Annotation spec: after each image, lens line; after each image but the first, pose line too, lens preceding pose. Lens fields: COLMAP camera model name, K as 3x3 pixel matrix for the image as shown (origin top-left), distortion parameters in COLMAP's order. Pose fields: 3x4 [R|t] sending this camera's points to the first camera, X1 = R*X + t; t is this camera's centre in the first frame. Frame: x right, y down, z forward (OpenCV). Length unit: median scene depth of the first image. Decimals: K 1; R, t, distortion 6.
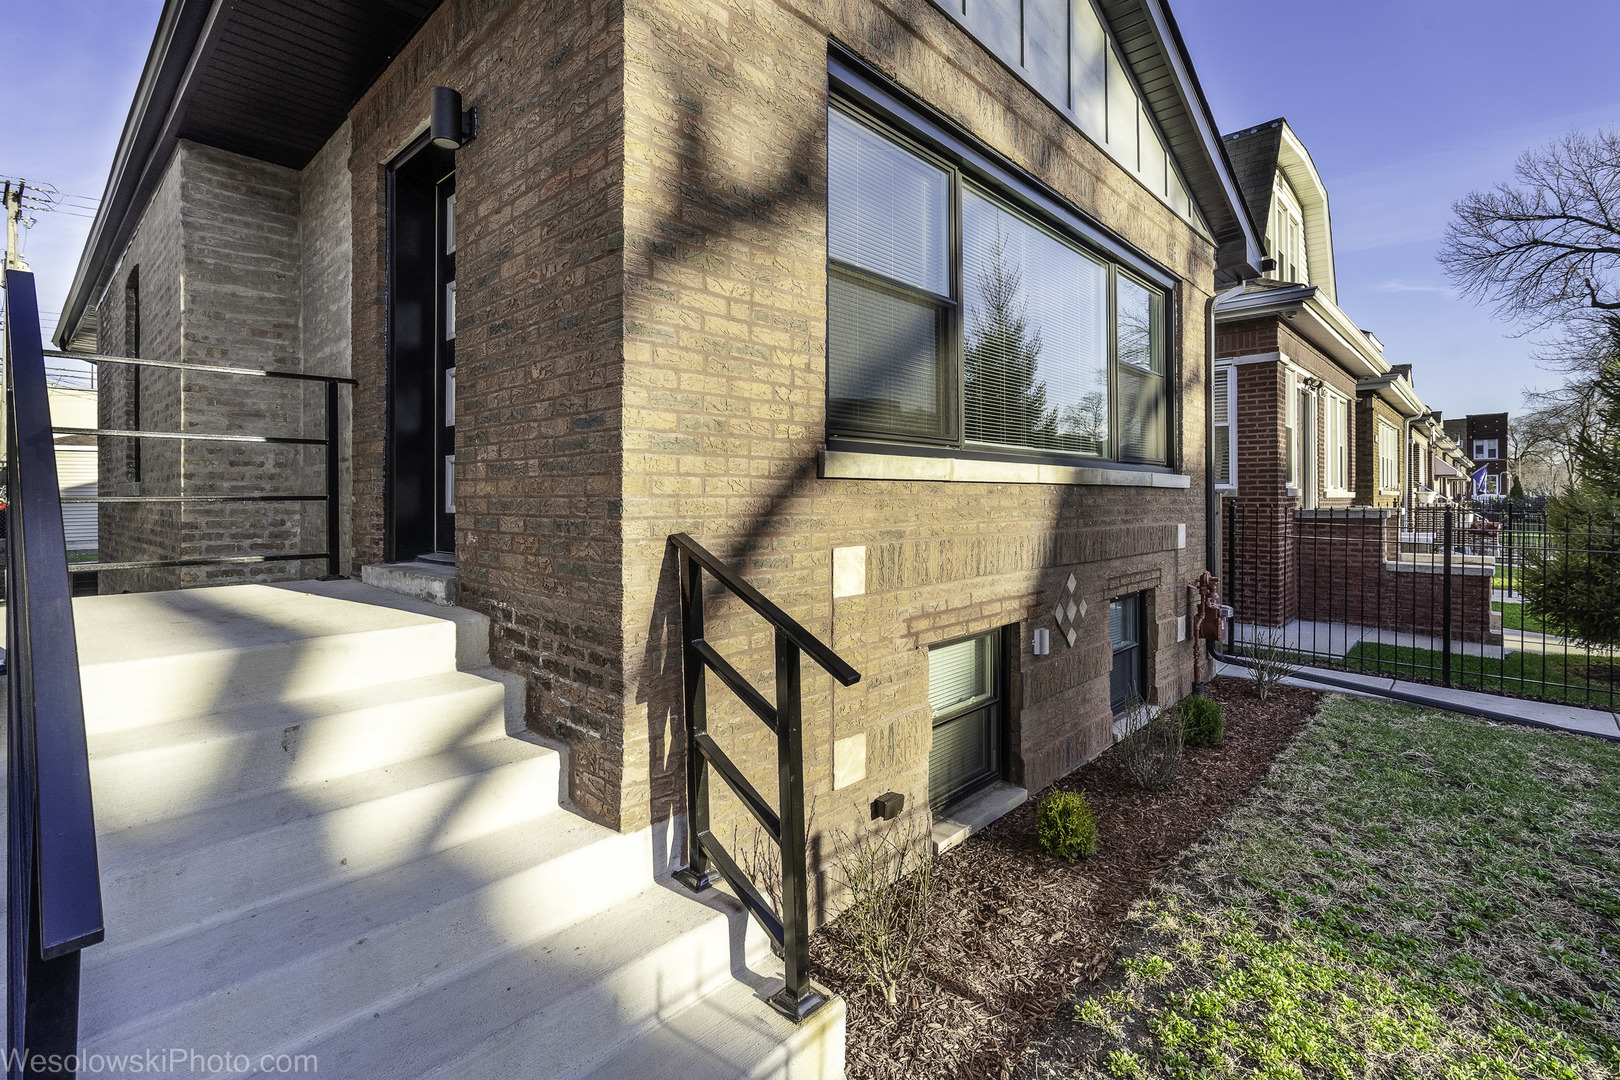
lens RADIAL K [[738.9, 0, 818.8], [0, 738.9, 526.4], [0, 0, 1]] dist [-0.007448, 0.003576]
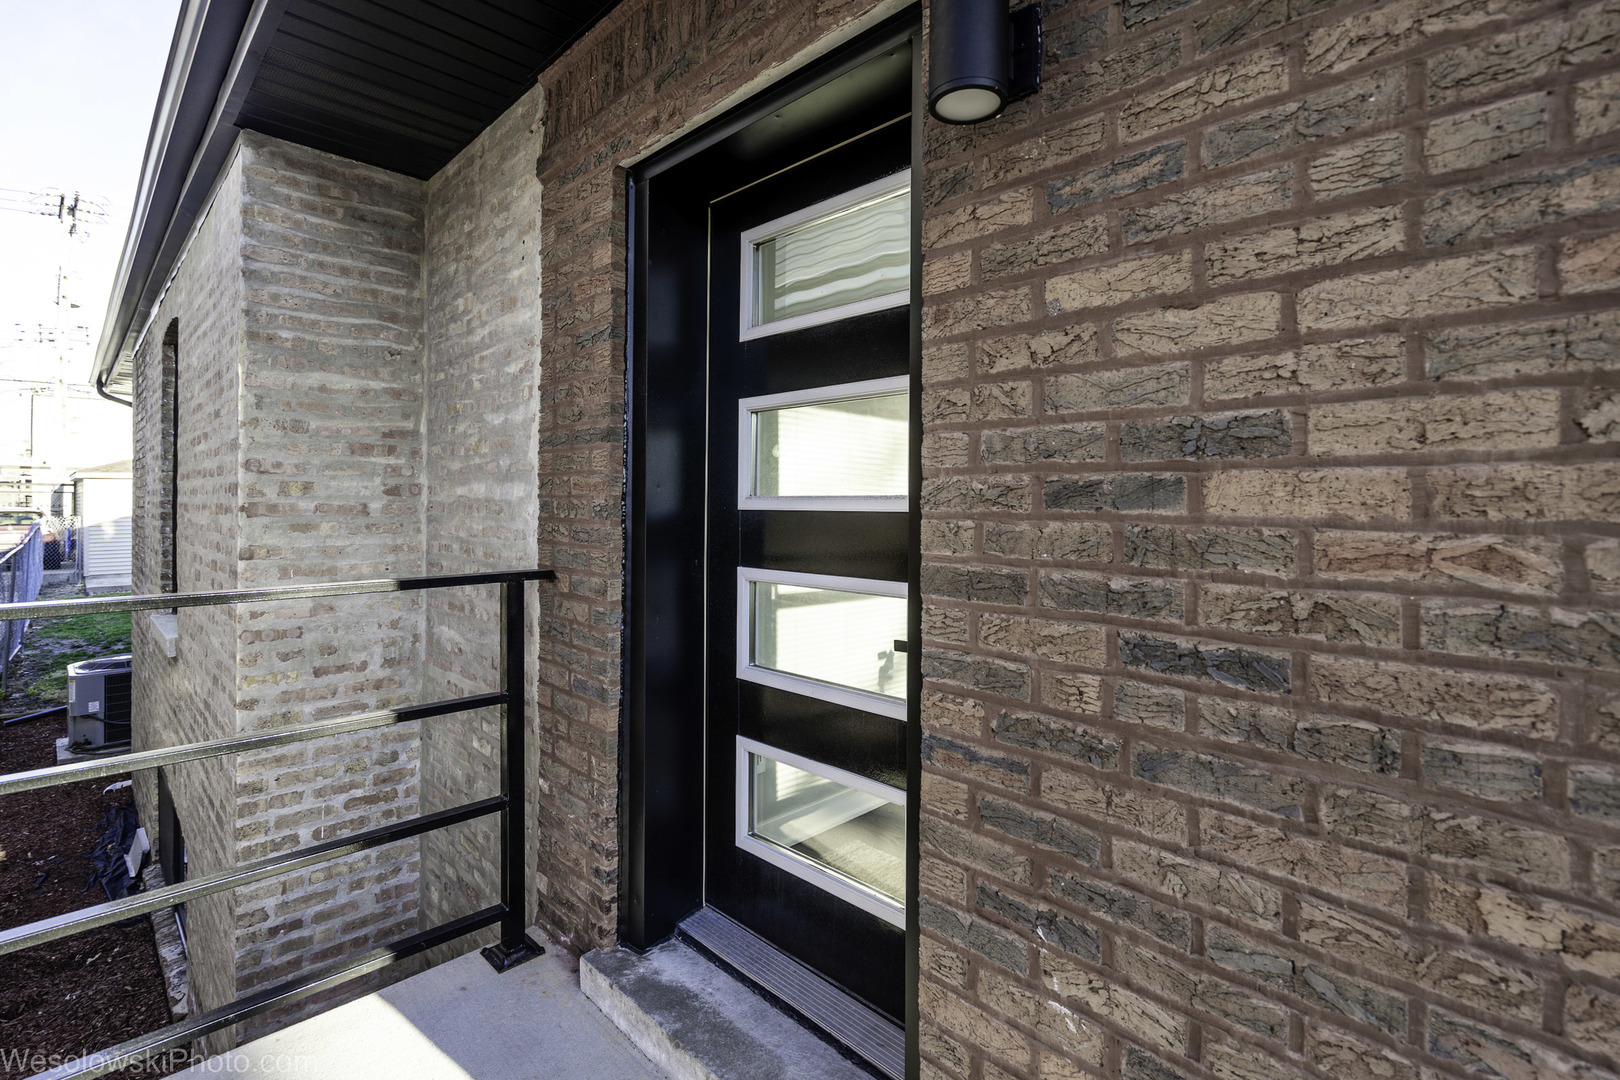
lens RADIAL K [[738.9, 0, 802.8], [0, 738.9, 528.4], [0, 0, 1]] dist [-0.007448, 0.003576]
pose [[0.998639, 0.011215, -0.050926, -0.371675], [-0.011225, 0.999937, 0.000085, -0.205053], [0.050924, 0.000487, 0.998702, 0.419509]]
